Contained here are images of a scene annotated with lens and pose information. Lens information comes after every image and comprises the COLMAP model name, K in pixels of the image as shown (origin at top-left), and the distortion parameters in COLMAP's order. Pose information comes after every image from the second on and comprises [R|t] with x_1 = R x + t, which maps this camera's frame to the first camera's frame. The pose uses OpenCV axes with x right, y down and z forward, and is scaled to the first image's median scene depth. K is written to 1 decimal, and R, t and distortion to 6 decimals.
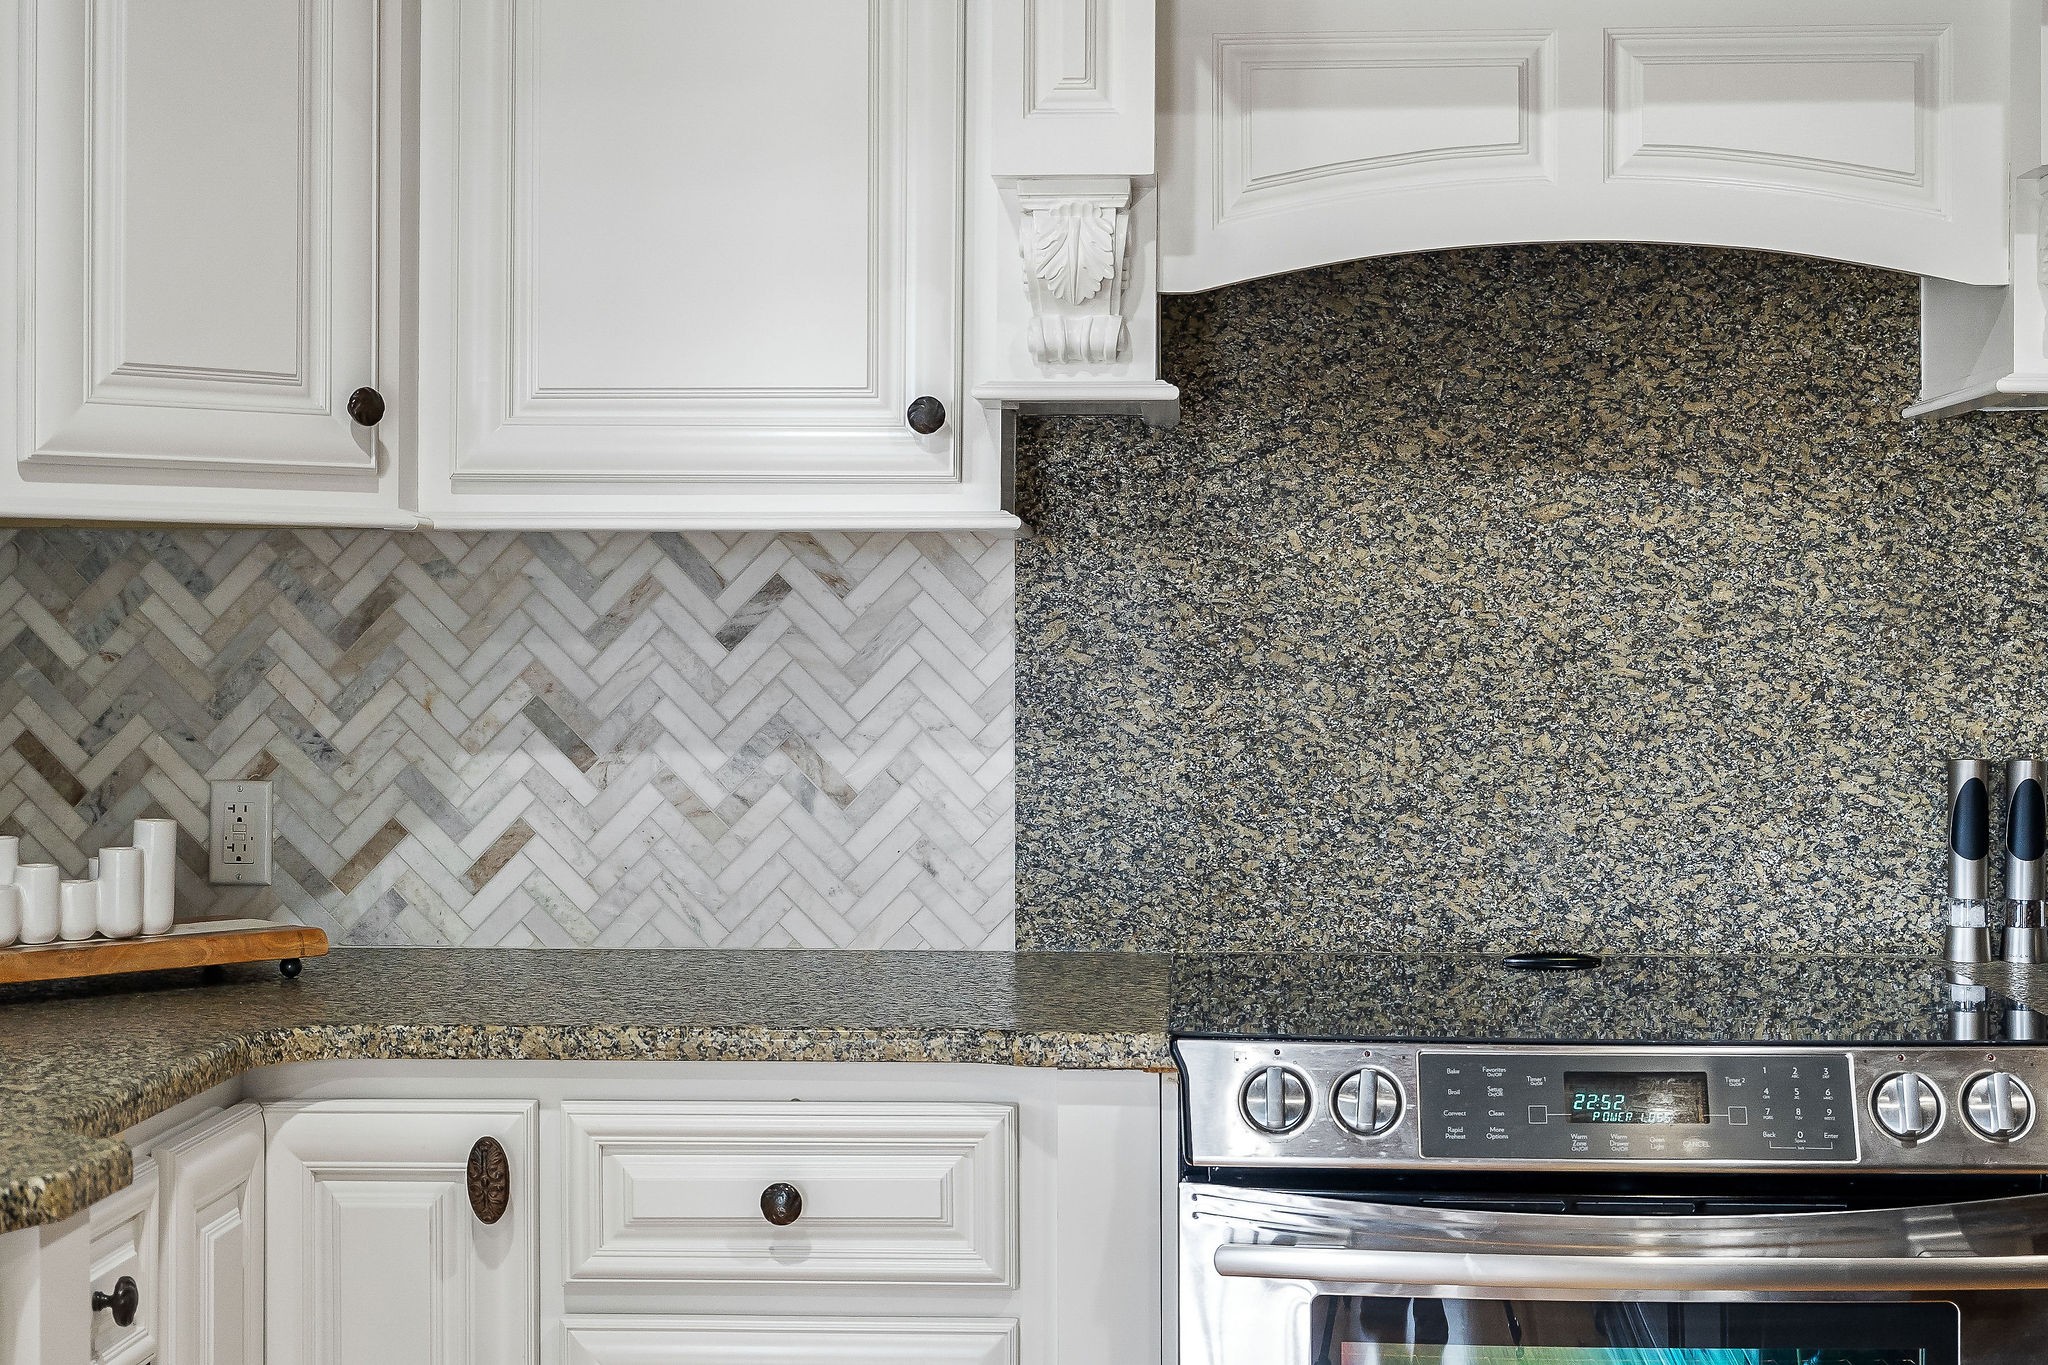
lens RADIAL K [[3064.1, 0, 1019.2], [0, 3064.1, 611.5], [0, 0, 1]] dist [-0.009652, 0.020551]
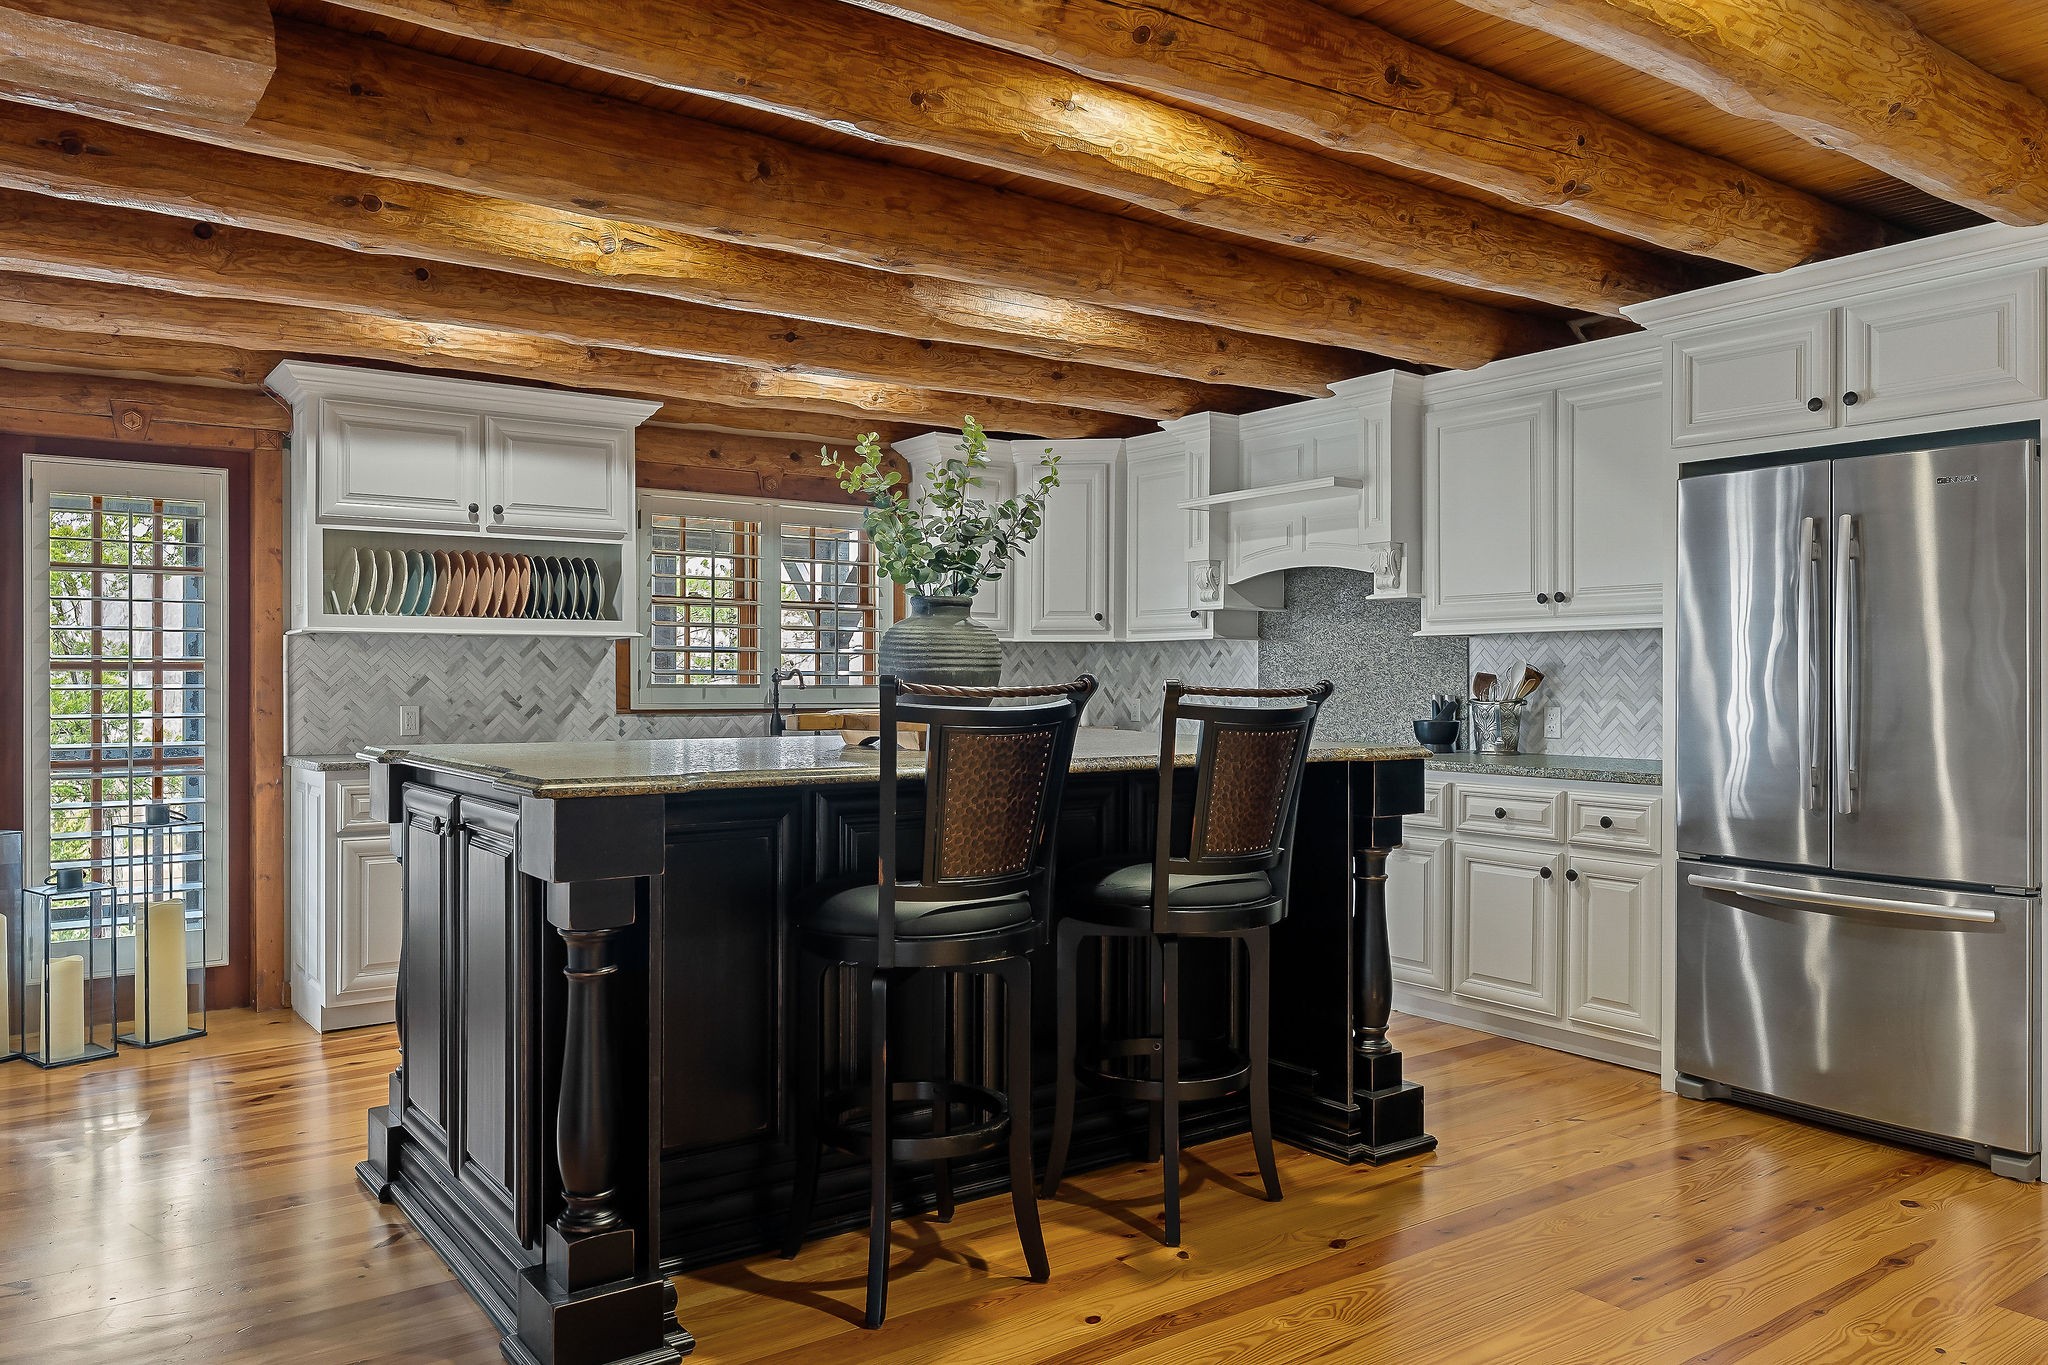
lens RADIAL K [[1489.6, 0, 1024.0], [0, 1489.6, 682.5], [0, 0, 1]] dist [-0.005210, 0.003401]
pose [[0.626121, -0.000346, -0.779726, 1.368232], [0.000817, 1.000000, 0.000212, 0.031873], [0.779726, -0.000770, 0.626121, -0.502123]]
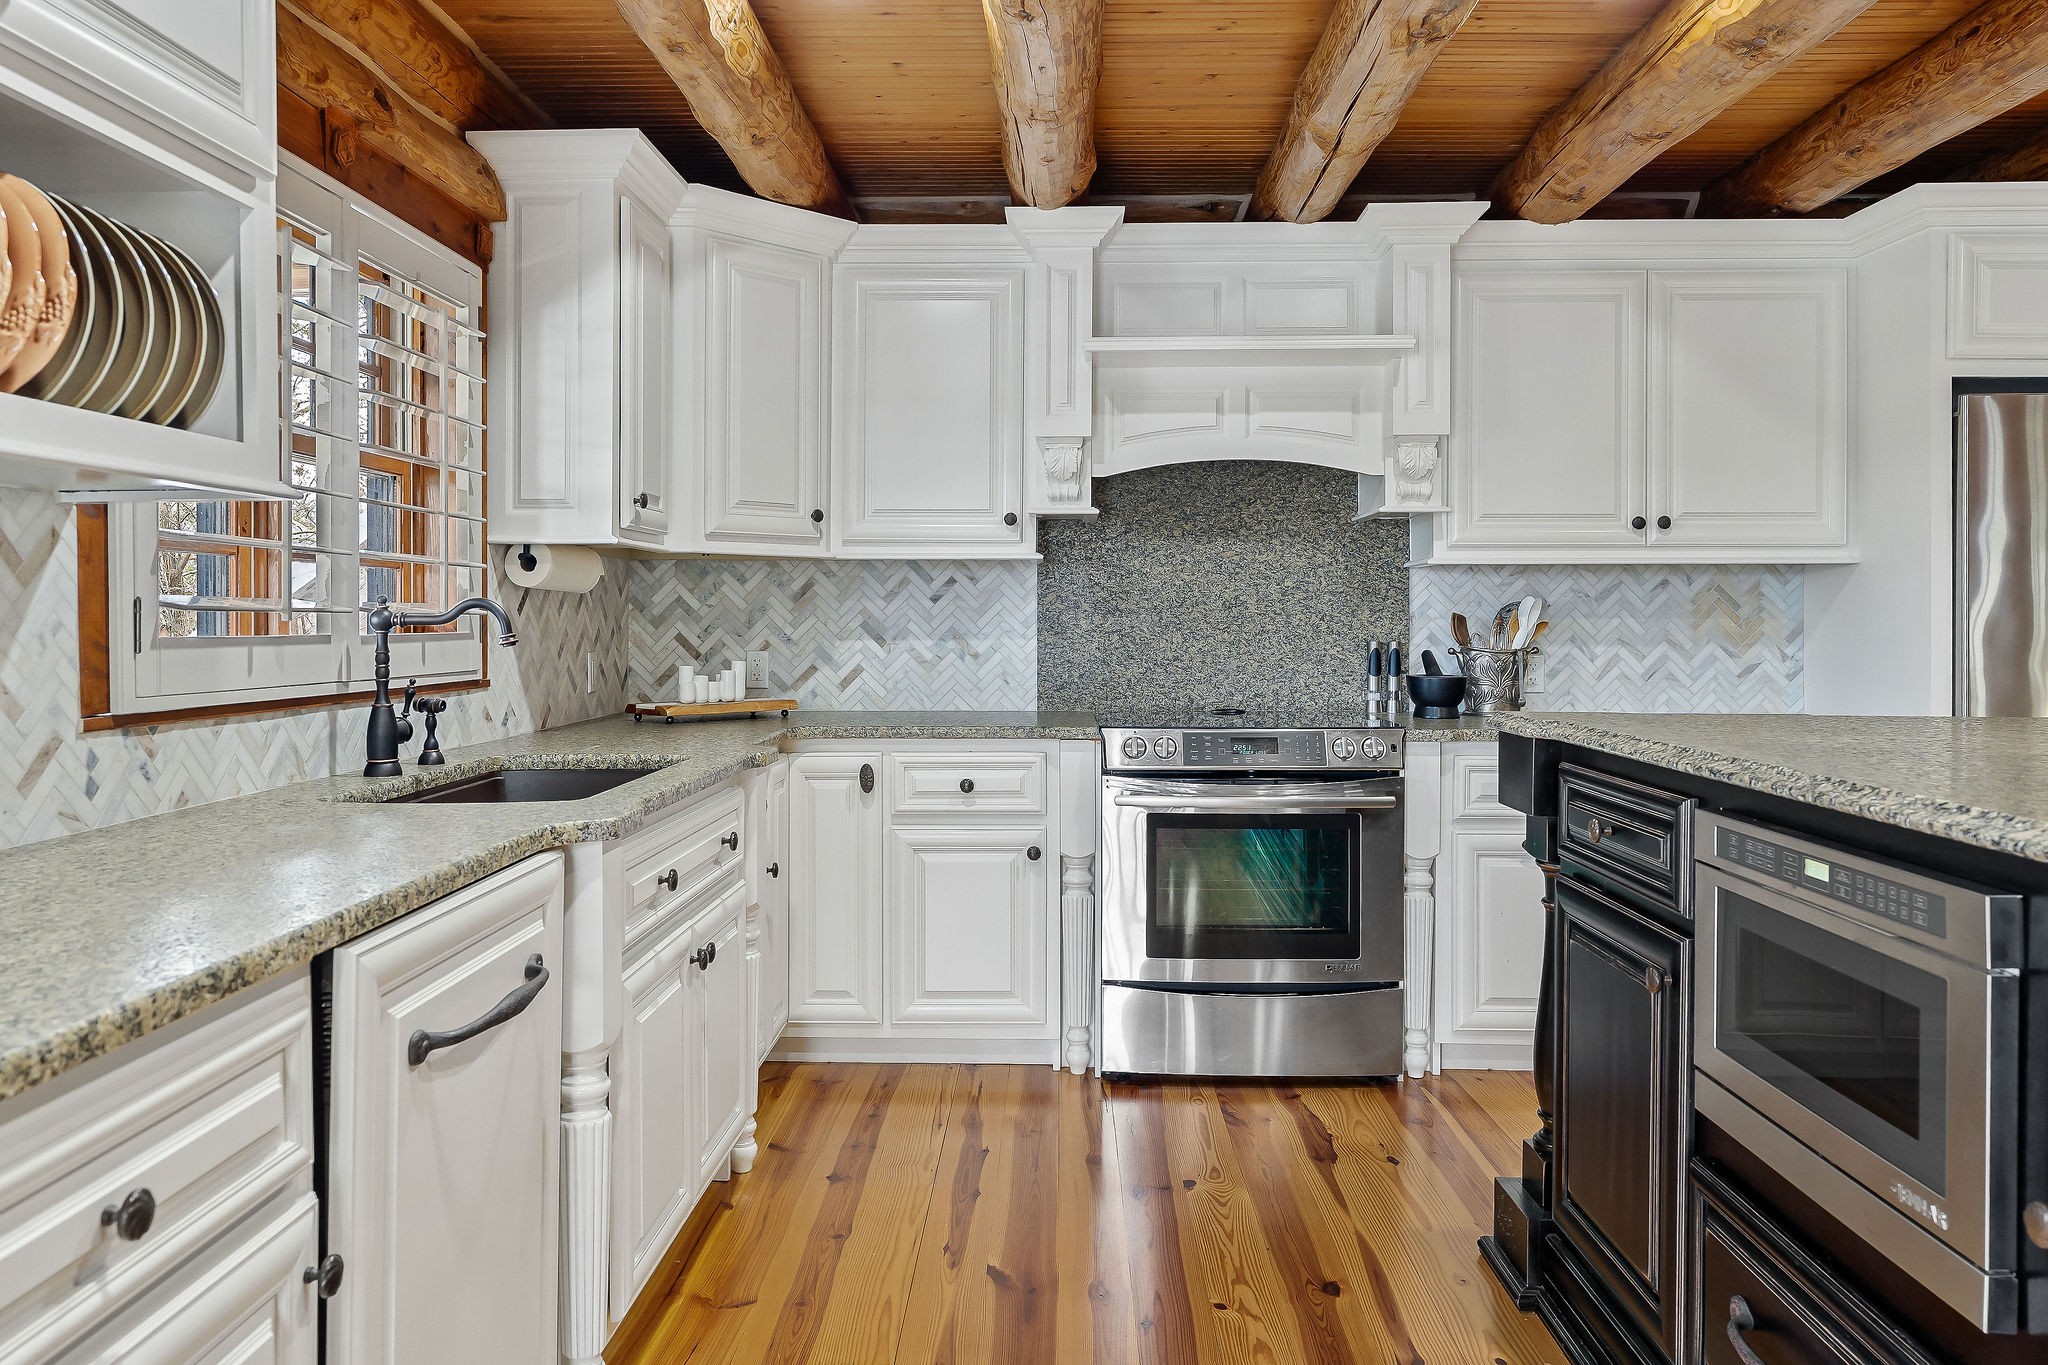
lens RADIAL K [[1453.1, 0, 1029.0], [0, 1453.1, 619.2], [0, 0, 1]] dist [-0.003112, 0.000924]
pose [[0.999535, 0.000038, 0.030484, -0.049578], [-0.000102, 0.999998, 0.002089, 0.024319], [-0.030484, -0.002092, 0.999533, -0.328136]]
